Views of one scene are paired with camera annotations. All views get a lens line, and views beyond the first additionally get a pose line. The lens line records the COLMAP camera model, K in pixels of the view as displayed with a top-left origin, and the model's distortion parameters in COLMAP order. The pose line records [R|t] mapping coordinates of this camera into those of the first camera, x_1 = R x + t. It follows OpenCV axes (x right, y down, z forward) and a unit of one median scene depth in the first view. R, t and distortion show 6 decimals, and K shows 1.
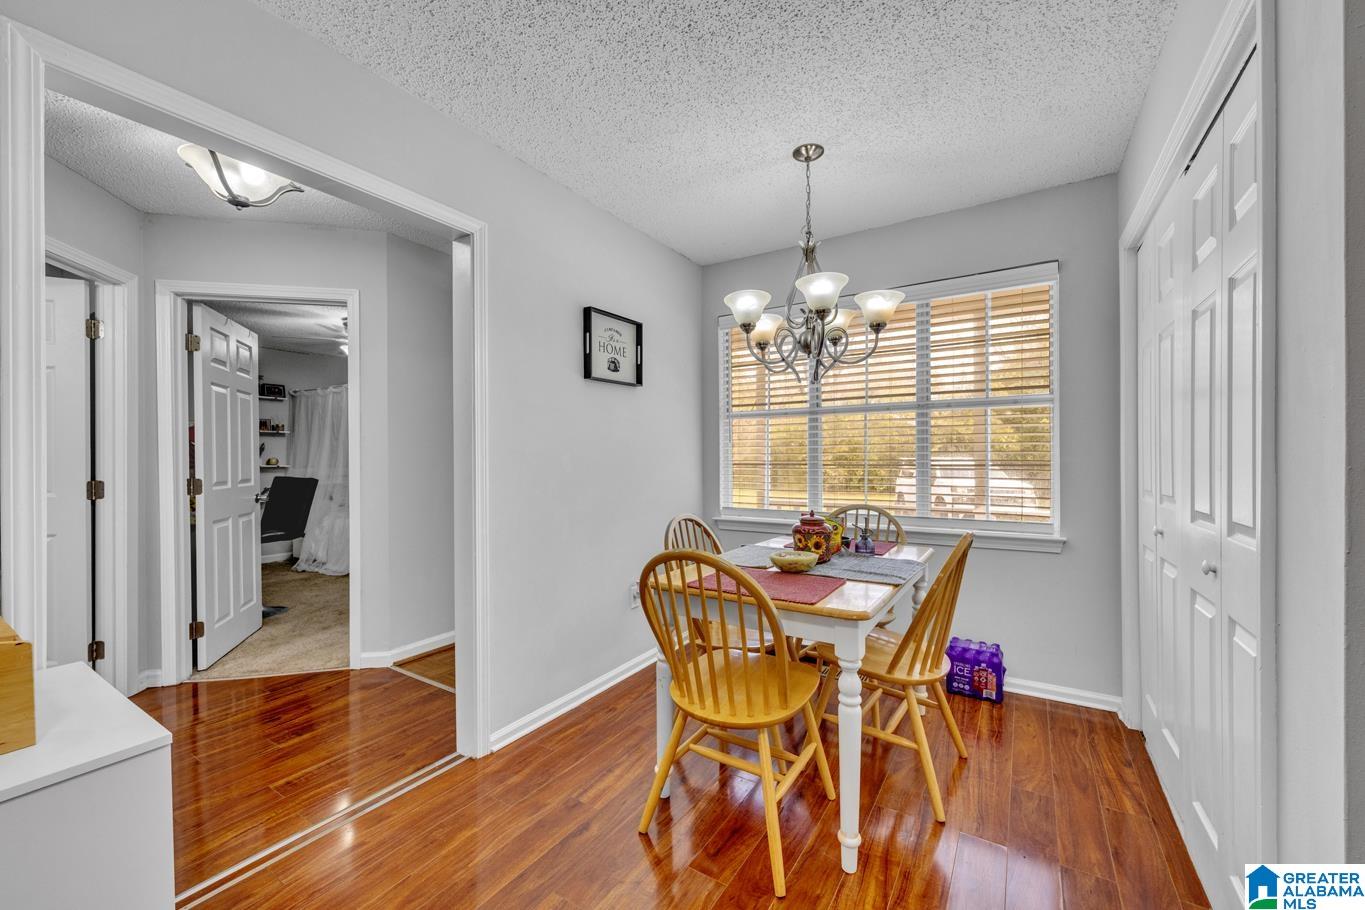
lens RADIAL K [[535.4, 0, 681.0], [0, 535.4, 465.1], [0, 0, 1]] dist [0.000989, -0.000322]
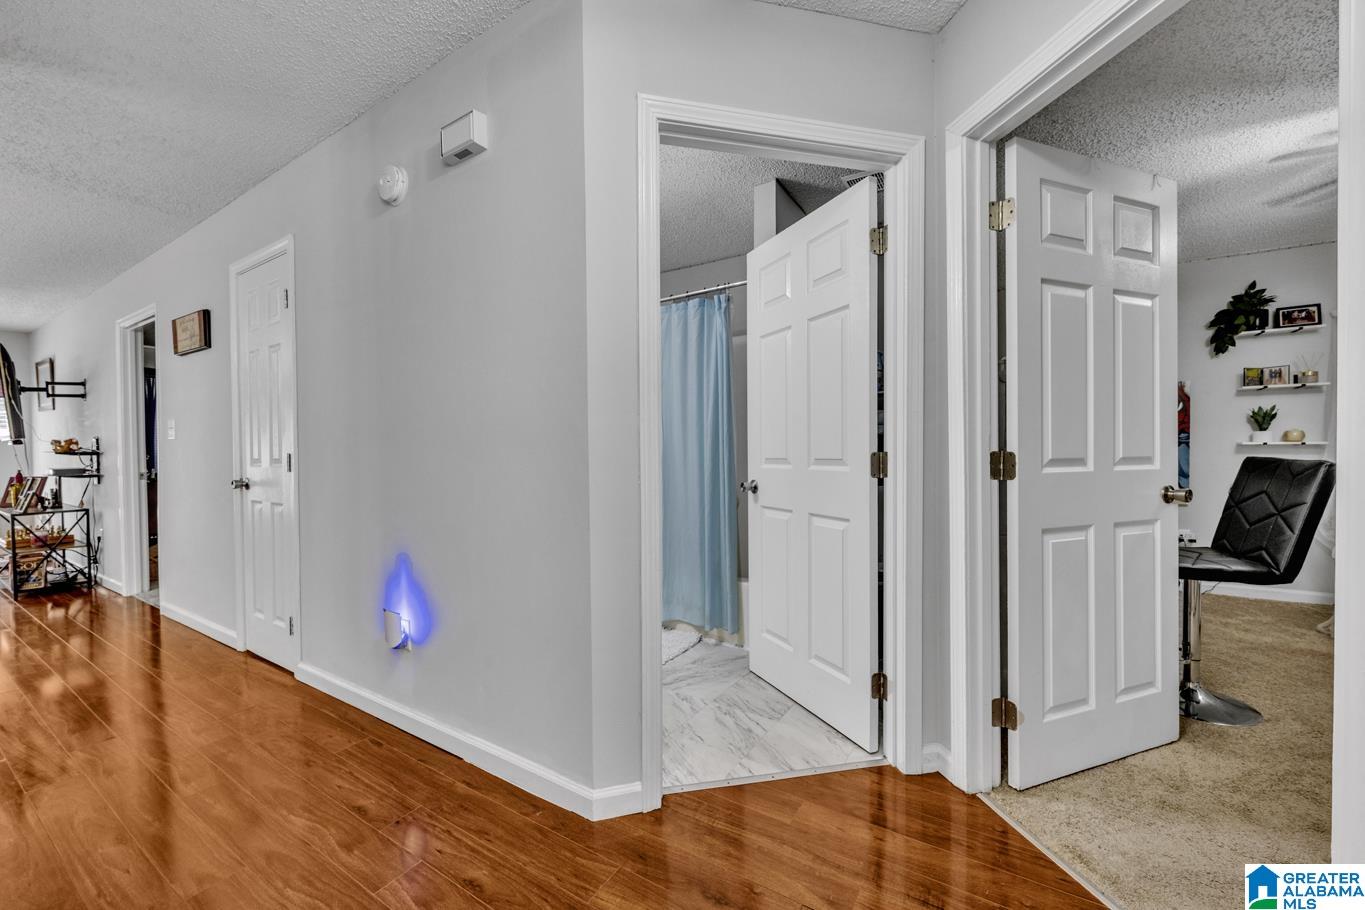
lens RADIAL K [[535.4, 0, 679.6], [0, 535.4, 461.2], [0, 0, 1]] dist [0.000989, -0.000322]
pose [[-0.000971, 0.018577, -0.999827, -0.303747], [-0.001033, 0.999827, 0.018578, 0.022816], [0.999999, 0.001050, -0.000951, 0.592883]]
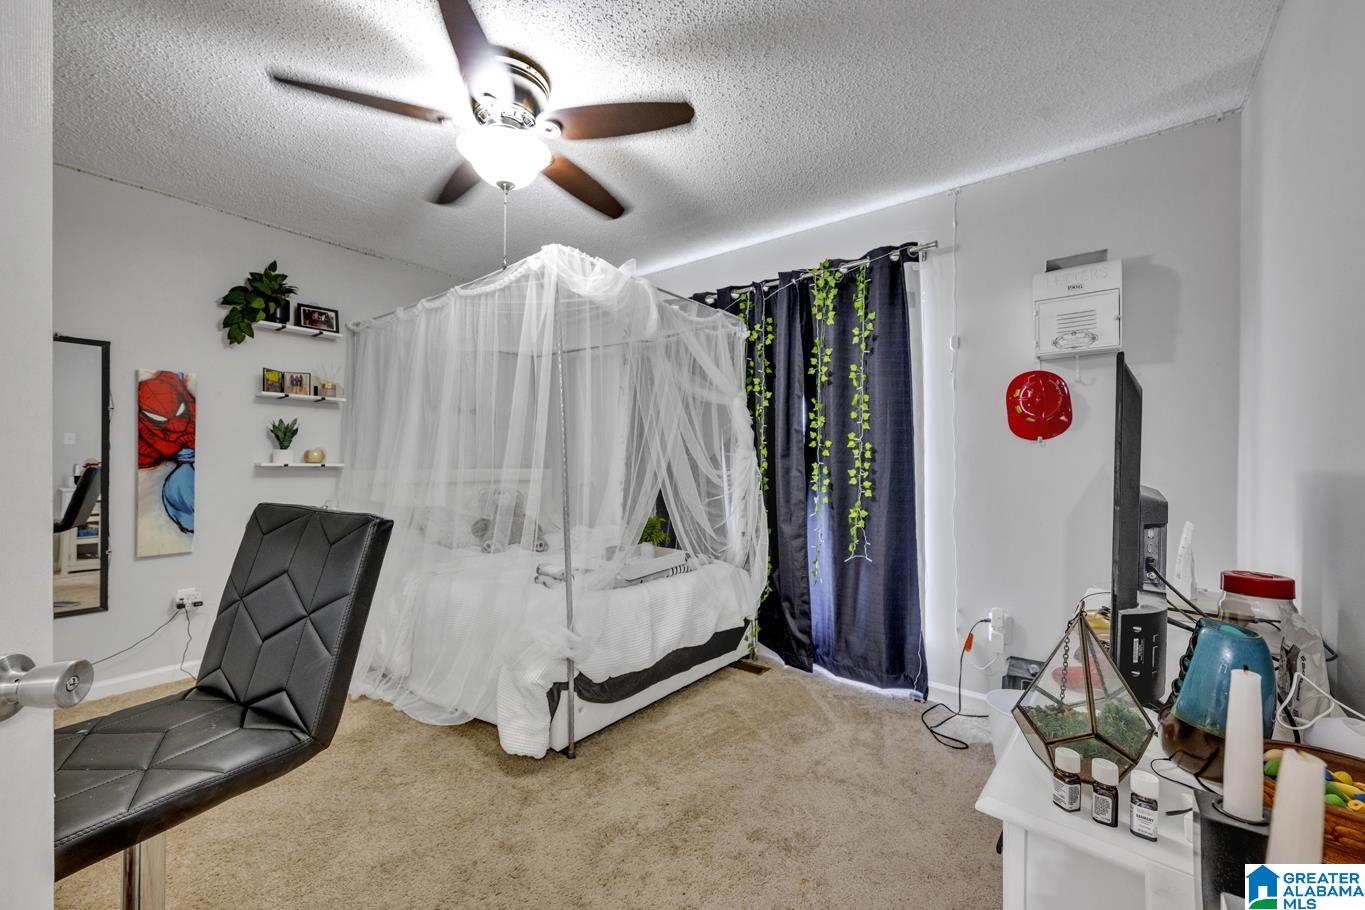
lens RADIAL K [[535.4, 0, 683.3], [0, 535.4, 458.8], [0, 0, 1]] dist [0.000989, -0.000322]
pose [[0.994578, 0.009176, -0.103589, -0.671059], [-0.010282, 0.999896, -0.010141, -0.003697], [0.103486, 0.011151, 0.994568, 0.992140]]
